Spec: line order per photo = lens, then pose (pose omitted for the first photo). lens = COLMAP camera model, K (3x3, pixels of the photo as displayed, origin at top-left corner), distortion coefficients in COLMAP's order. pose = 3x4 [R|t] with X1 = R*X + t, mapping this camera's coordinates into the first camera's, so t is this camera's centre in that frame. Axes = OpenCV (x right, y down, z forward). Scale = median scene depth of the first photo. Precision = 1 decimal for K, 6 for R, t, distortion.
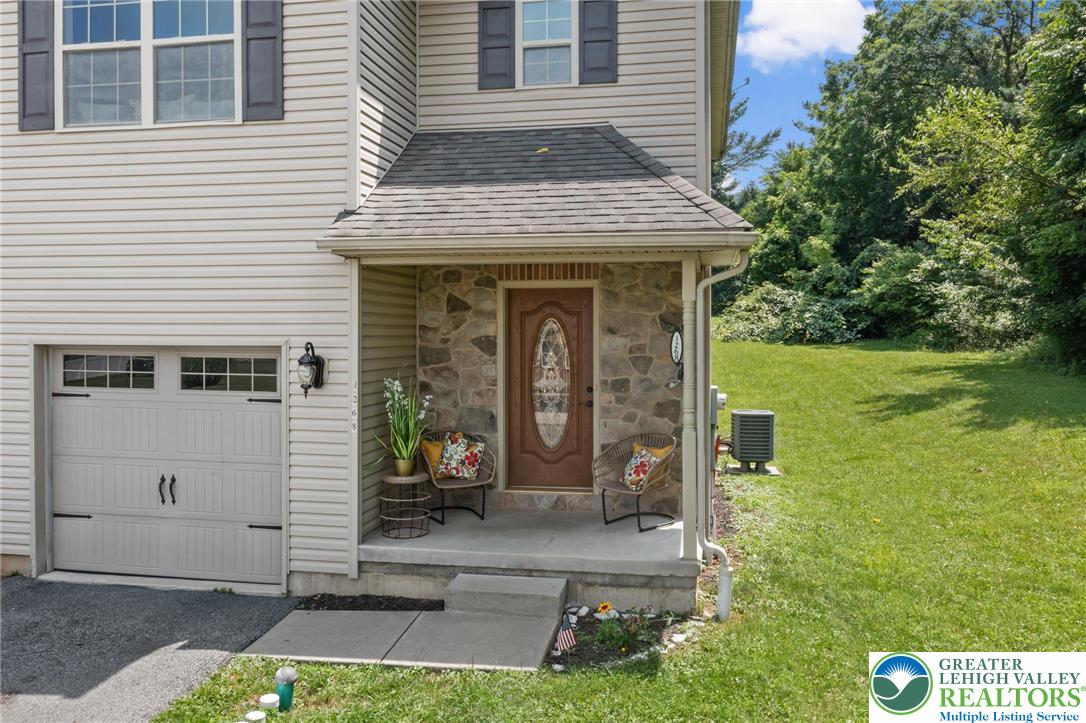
lens RADIAL K [[871.8, 0, 535.7], [0, 871.8, 336.2], [0, 0, 1]] dist [-0.000416, 0.008094]
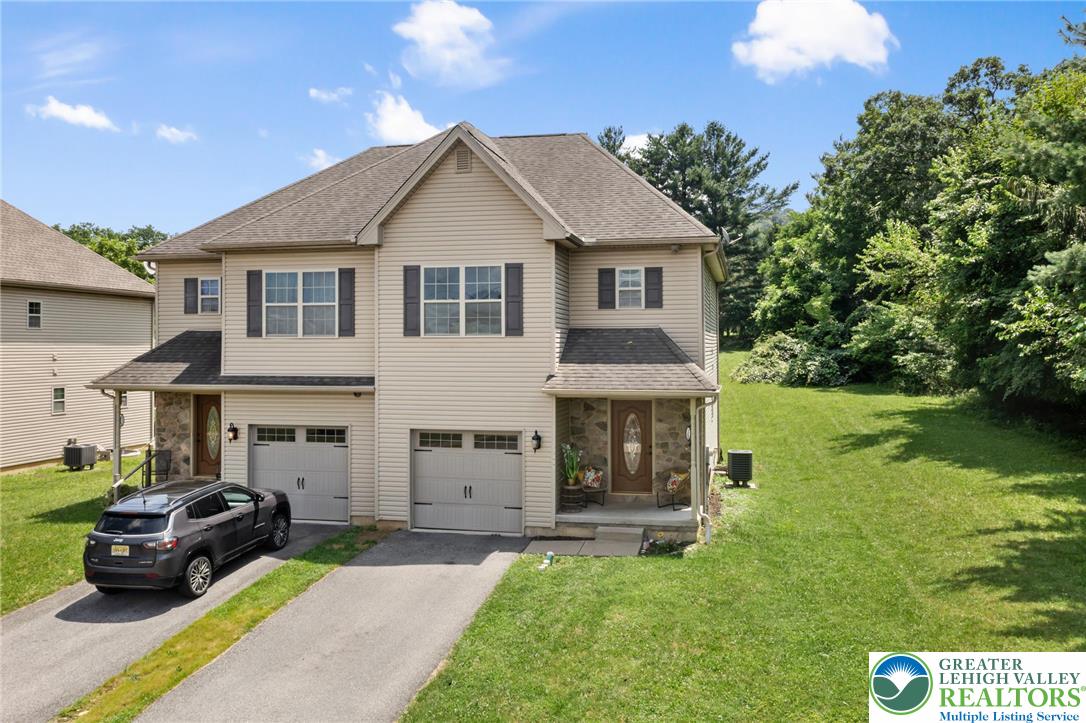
lens RADIAL K [[871.8, 0, 536.6], [0, 871.8, 341.5], [0, 0, 1]] dist [-0.000416, 0.008094]
pose [[0.999351, -0.003696, -0.035825, -0.145628], [0.003084, 0.999849, -0.017101, -0.168376], [0.035883, 0.016979, 0.999212, -1.209860]]
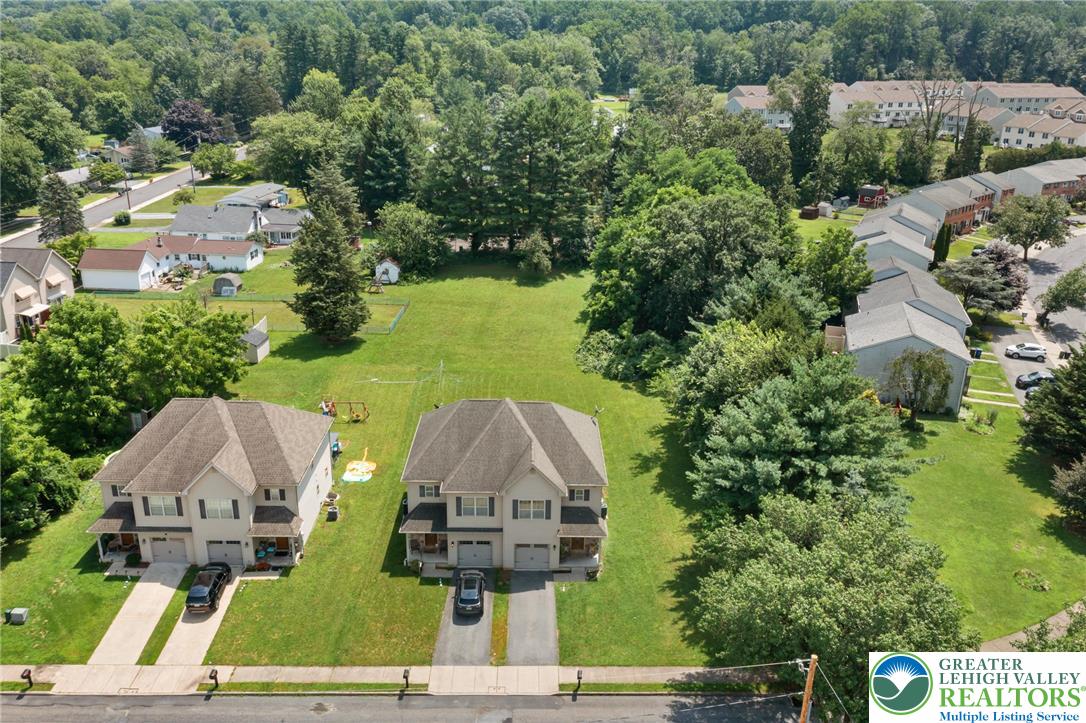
lens RADIAL K [[871.8, 0, 542.7], [0, 871.8, 362.2], [0, 0, 1]] dist [-0.000416, 0.008094]
pose [[0.978593, -0.055537, 0.198171, -1.630243], [-0.013908, 0.942855, 0.332914, -3.730573], [-0.205336, -0.328543, 0.921898, -5.142296]]
